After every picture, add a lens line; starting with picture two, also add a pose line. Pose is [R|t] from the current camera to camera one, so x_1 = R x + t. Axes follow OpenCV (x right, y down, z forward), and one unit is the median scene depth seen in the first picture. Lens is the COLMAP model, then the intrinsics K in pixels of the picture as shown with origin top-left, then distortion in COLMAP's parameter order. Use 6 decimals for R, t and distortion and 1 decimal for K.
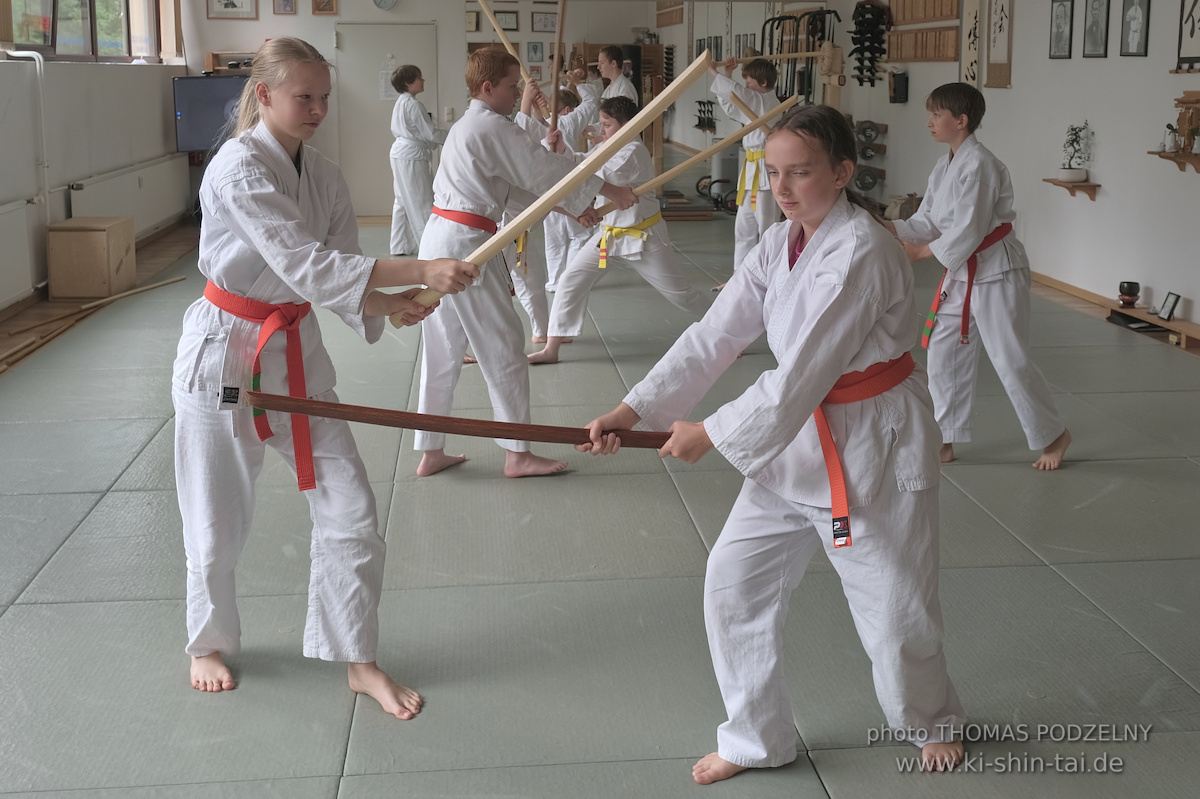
lens RADIAL K [[1385.9, 0, 566.3], [0, 1385.9, 275.8], [0, 0, 1]] dist [-0.018453, 0.005441]
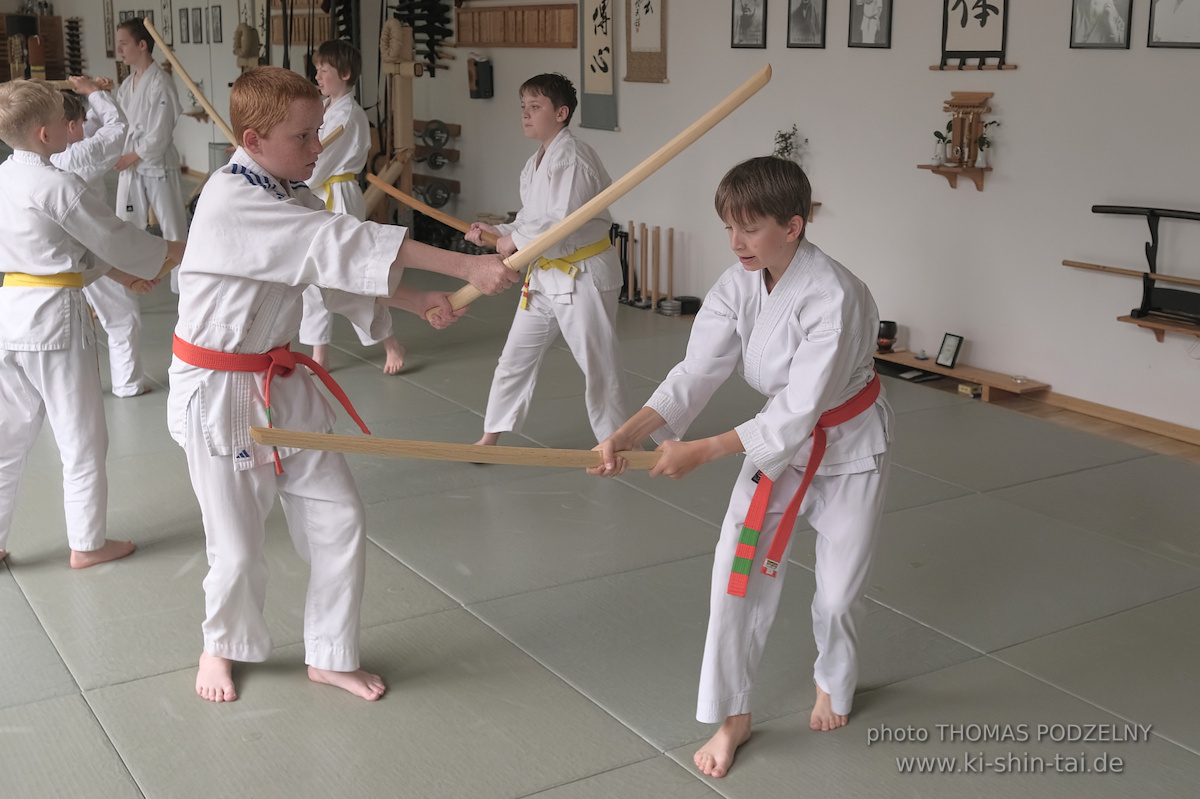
lens RADIAL K [[1504.6, 0, 690.1], [0, 1504.6, 371.2], [0, 0, 1]] dist [-0.016921, -0.022028]
pose [[0.872159, -0.087359, 0.481360, -0.102452], [0.056799, 0.995355, 0.077728, -0.032516], [-0.485914, -0.040450, 0.873070, 0.198838]]
